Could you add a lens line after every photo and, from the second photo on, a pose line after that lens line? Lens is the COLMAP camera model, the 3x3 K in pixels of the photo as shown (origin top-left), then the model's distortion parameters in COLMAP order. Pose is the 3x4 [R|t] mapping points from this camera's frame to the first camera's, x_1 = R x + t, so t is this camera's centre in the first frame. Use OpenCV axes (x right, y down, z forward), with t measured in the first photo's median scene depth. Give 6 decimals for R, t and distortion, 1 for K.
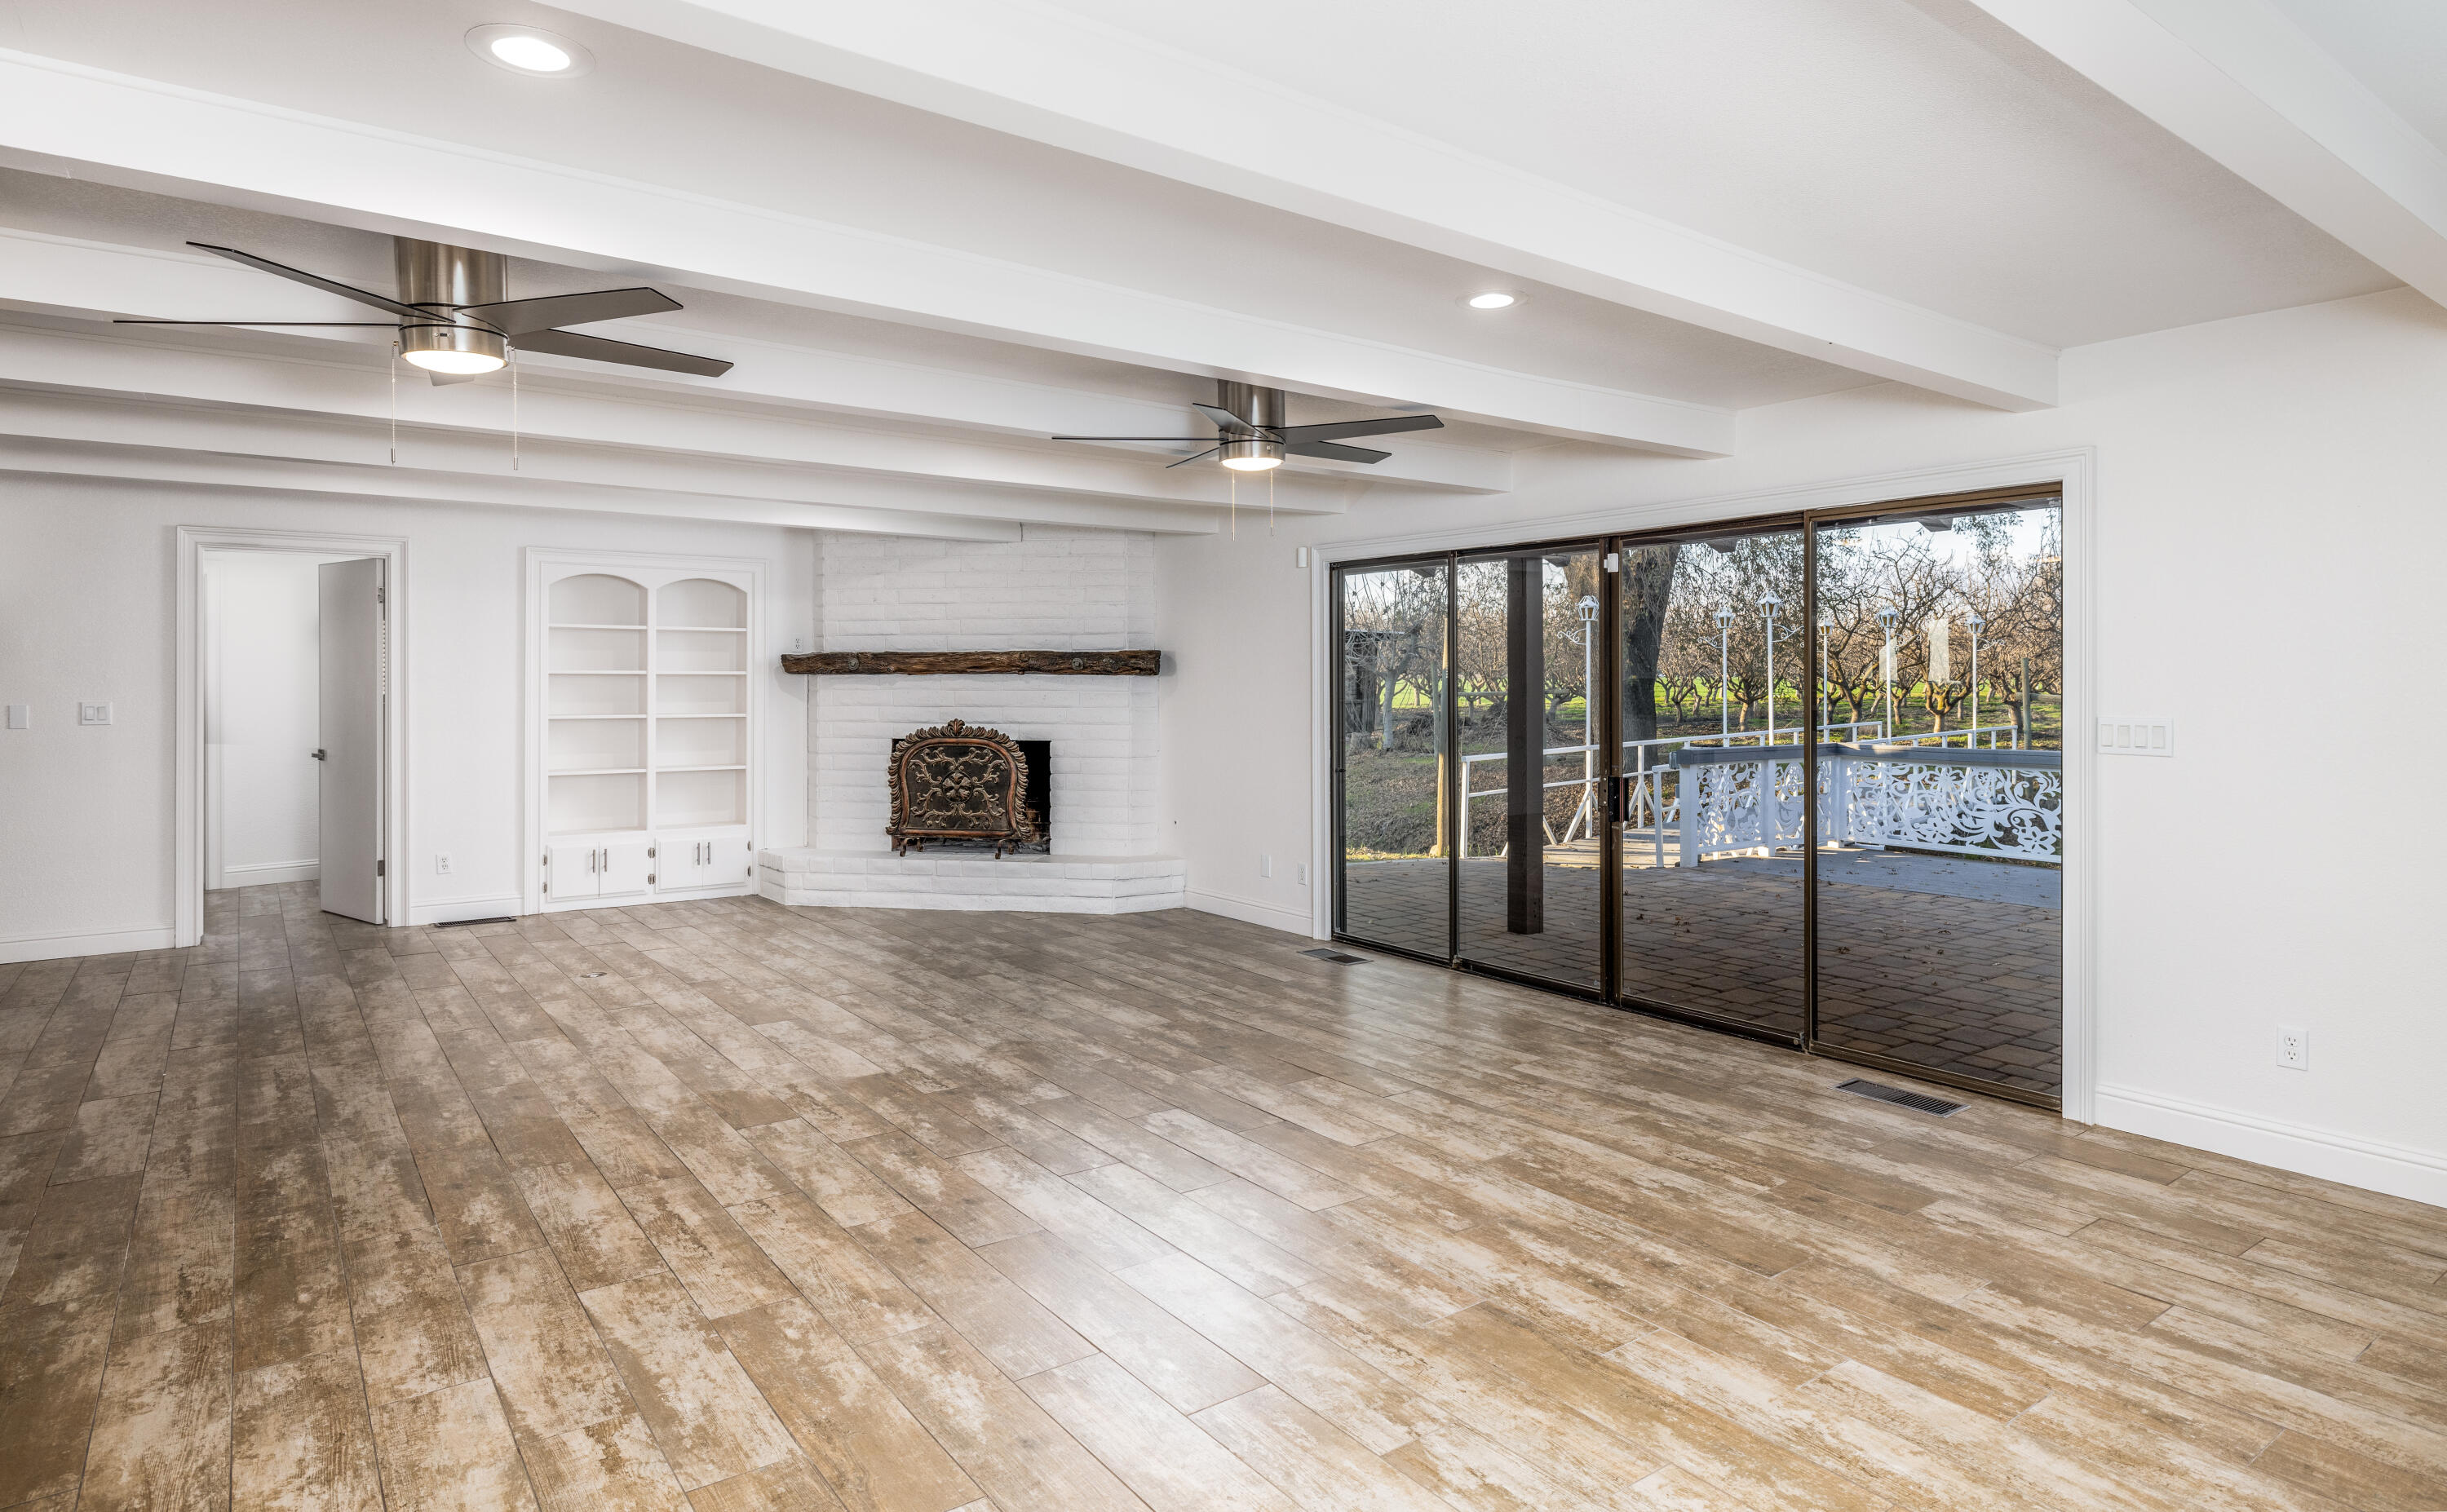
lens RADIAL K [[1352.9, 0, 1241.3], [0, 1352.9, 664.9], [0, 0, 1]] dist [0.000813, 0.000801]
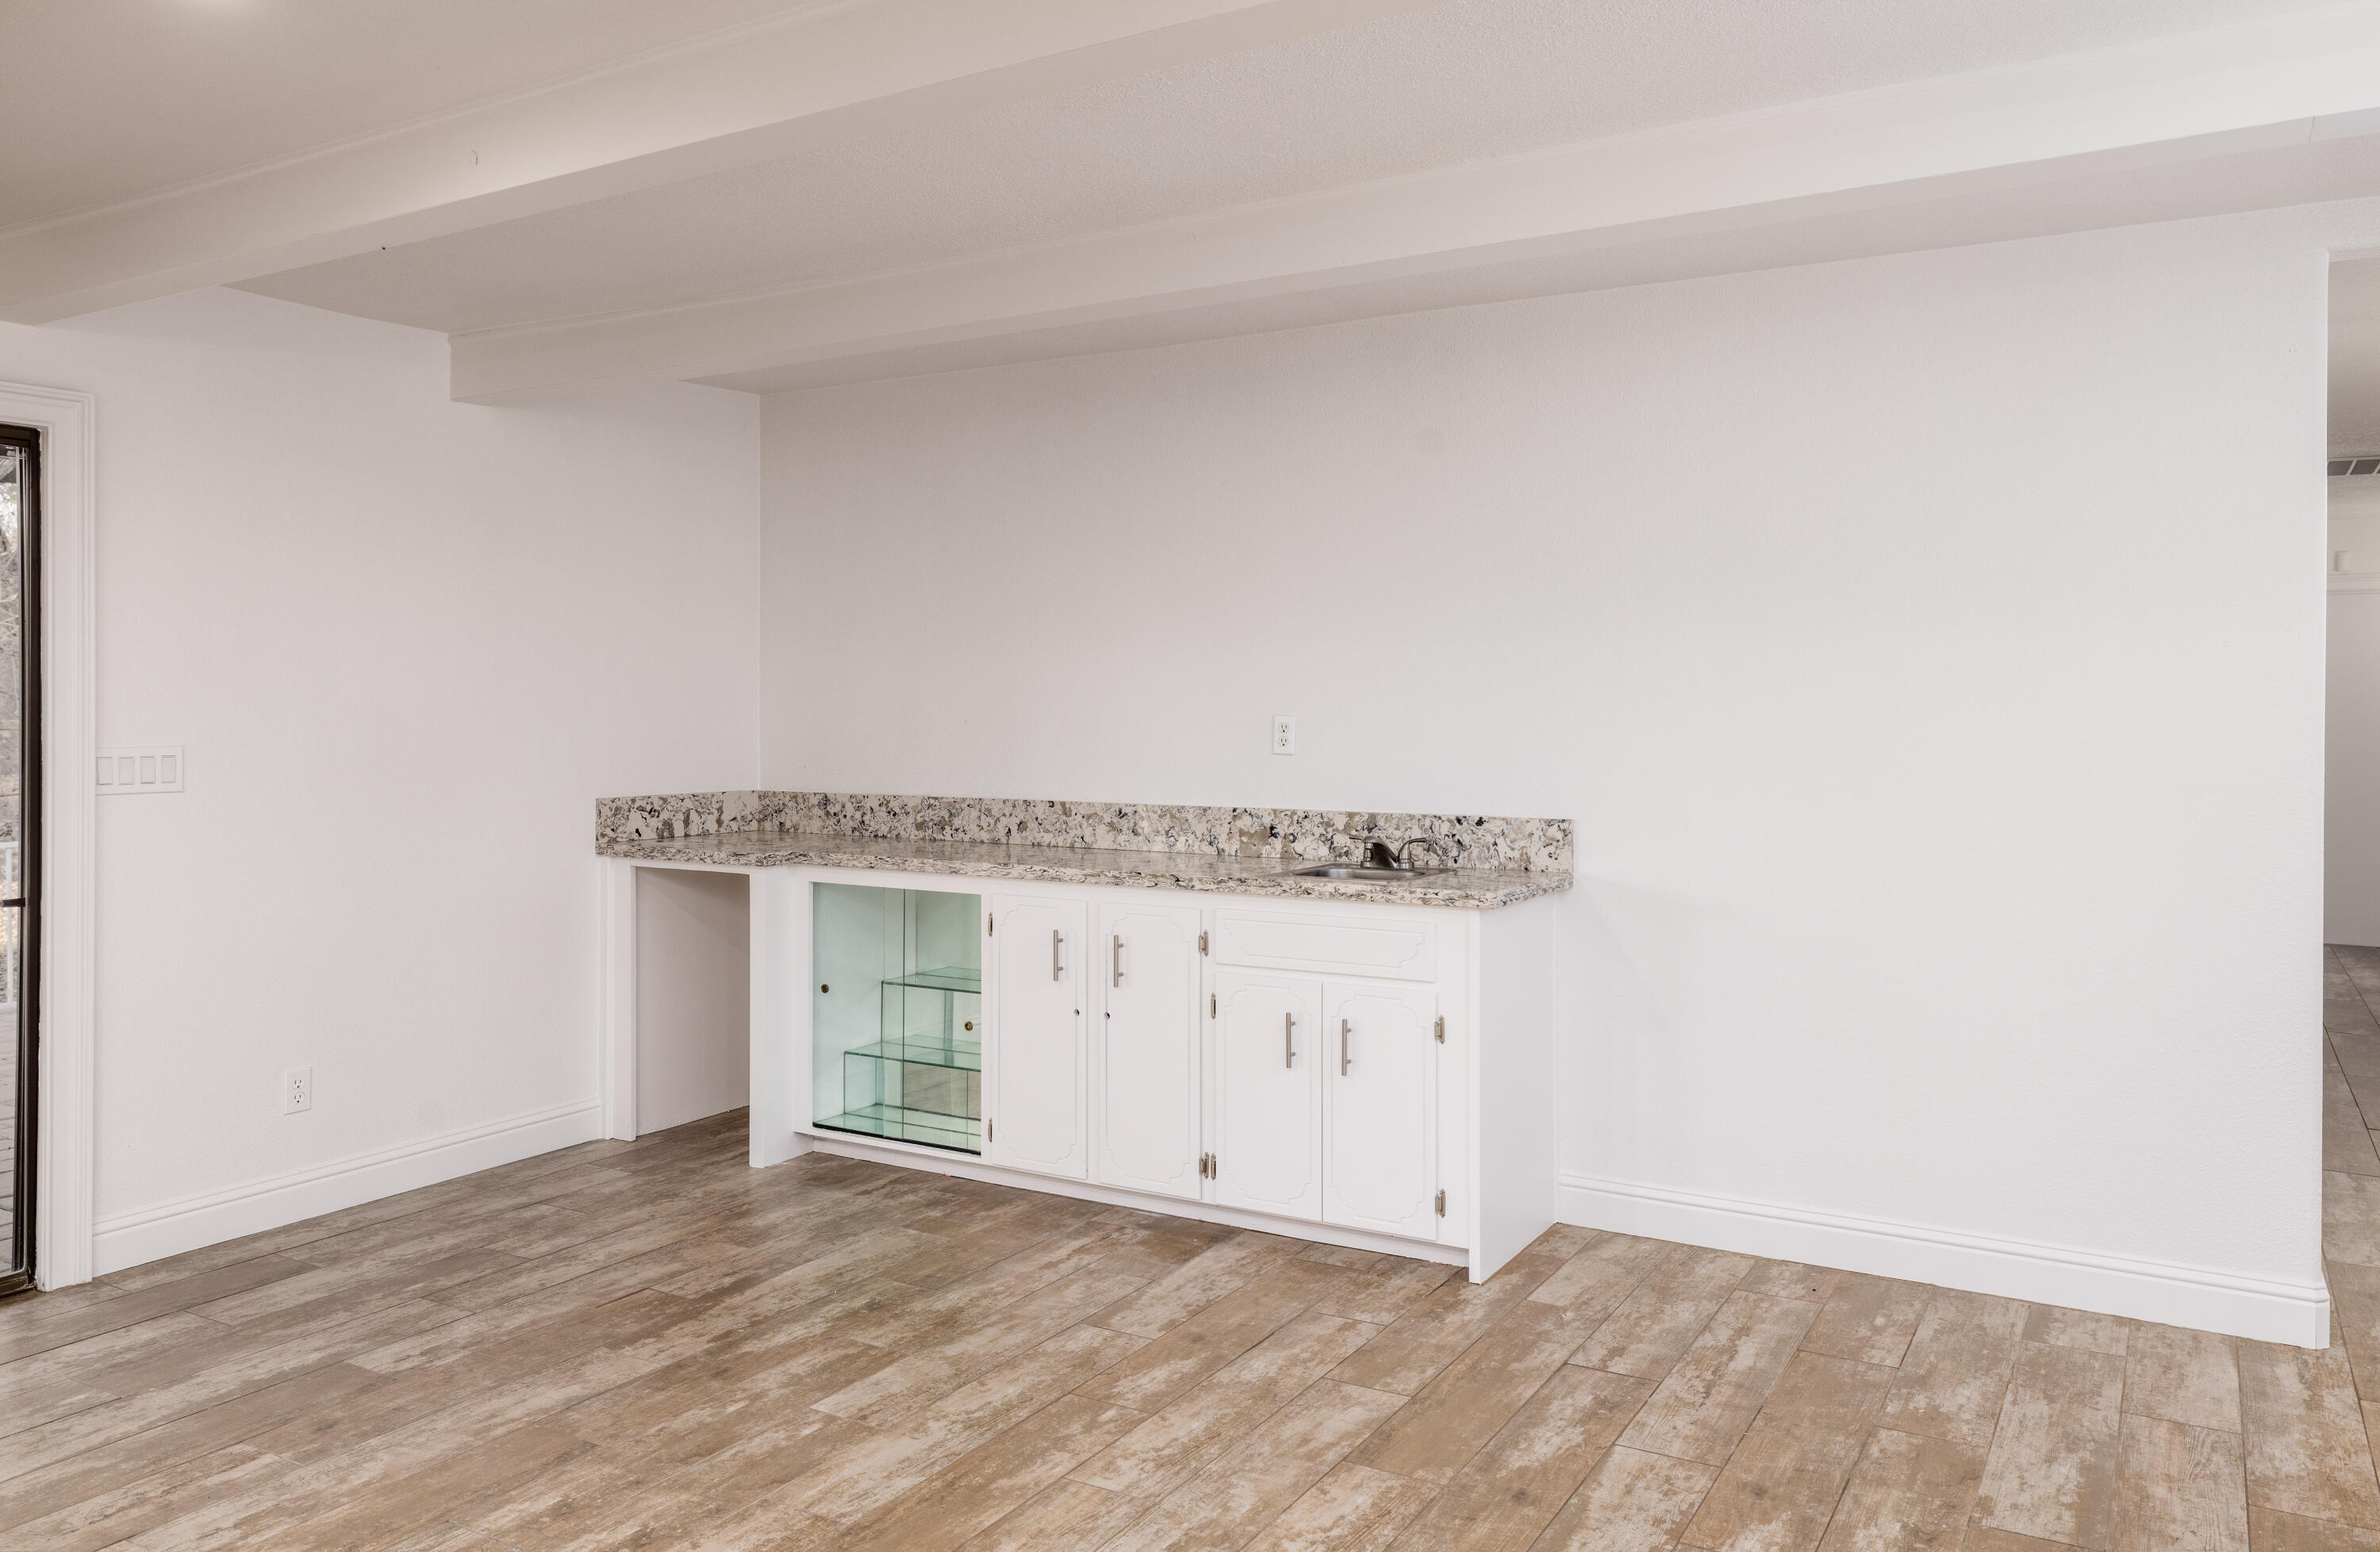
lens RADIAL K [[1614.6, 0, 1264.3], [0, 1614.6, 748.9], [0, 0, 1]] dist [0.022225, 0.003934]
pose [[-0.395507, -0.026383, 0.918084, -0.519926], [-0.011899, 0.999651, 0.023601, 0.012274], [-0.918386, -0.001590, -0.395683, 0.838086]]
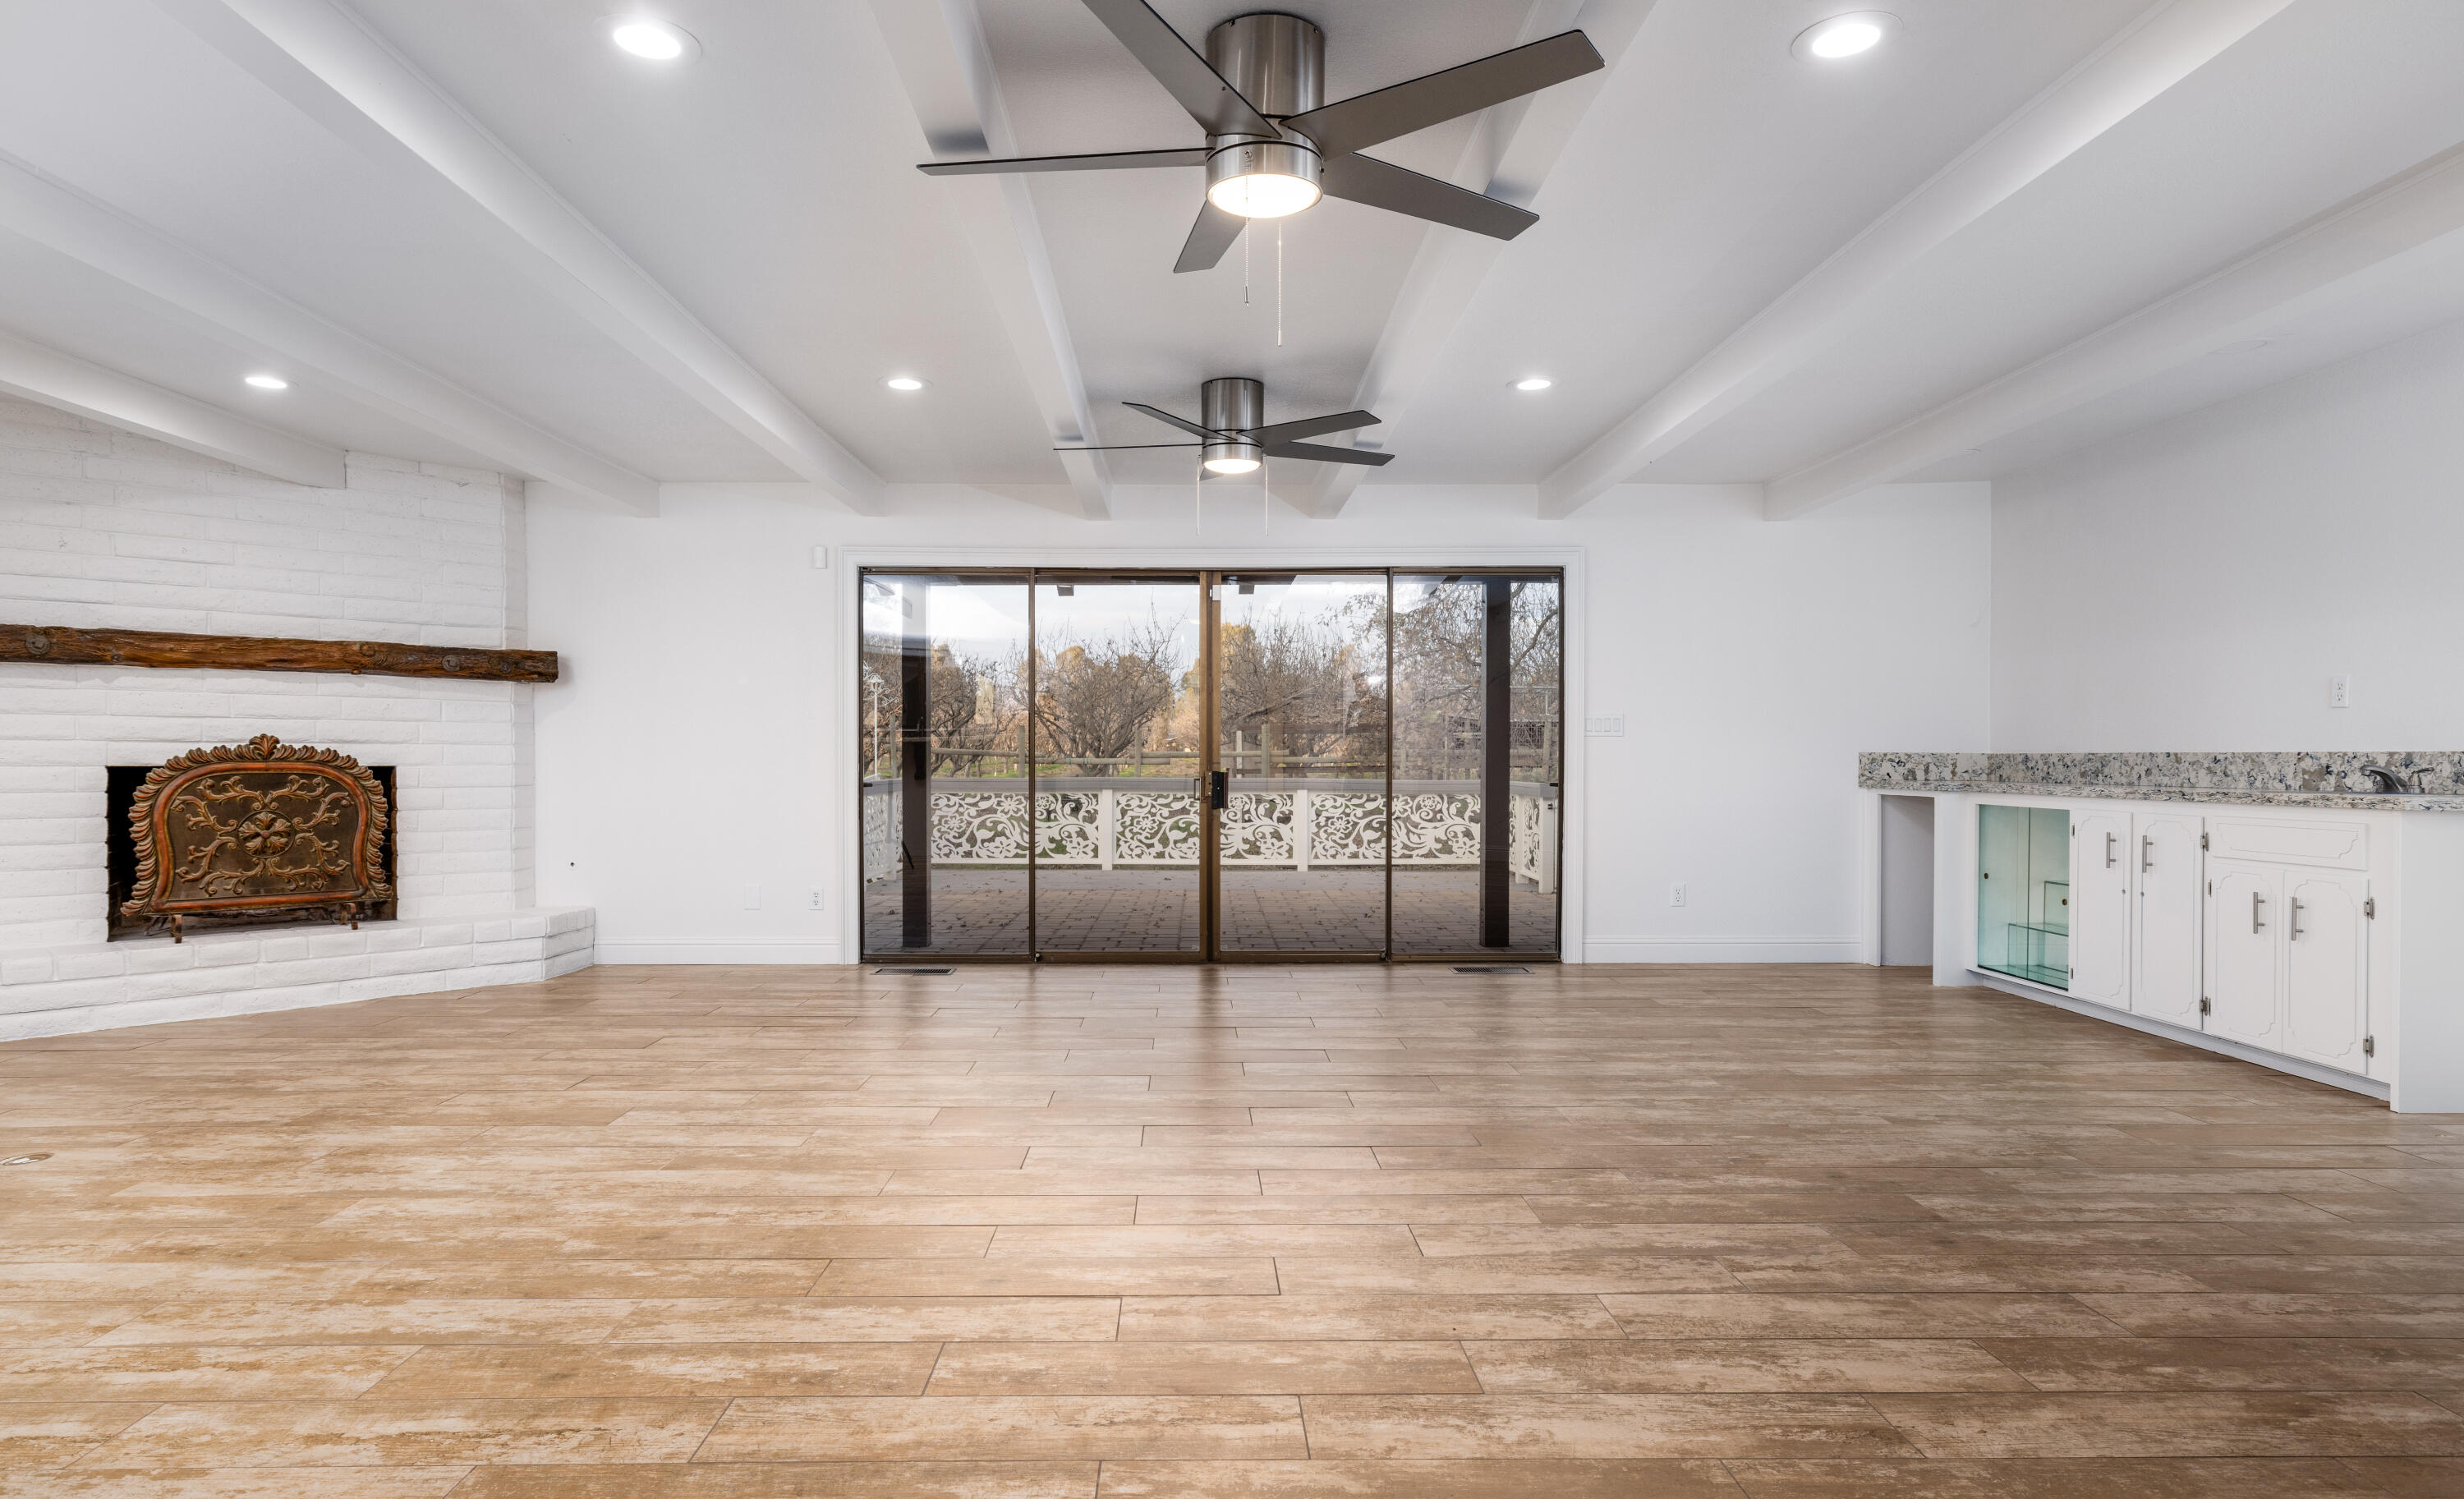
lens RADIAL K [[1348.0, 0, 1225.0], [0, 1348.0, 763.8], [0, 0, 1]] dist [0.000633, -0.000250]
pose [[0.582070, -0.006795, 0.813110, -1.038700], [-0.008382, 0.999862, 0.014356, 0.088604], [-0.813095, -0.015171, 0.581933, 0.452228]]
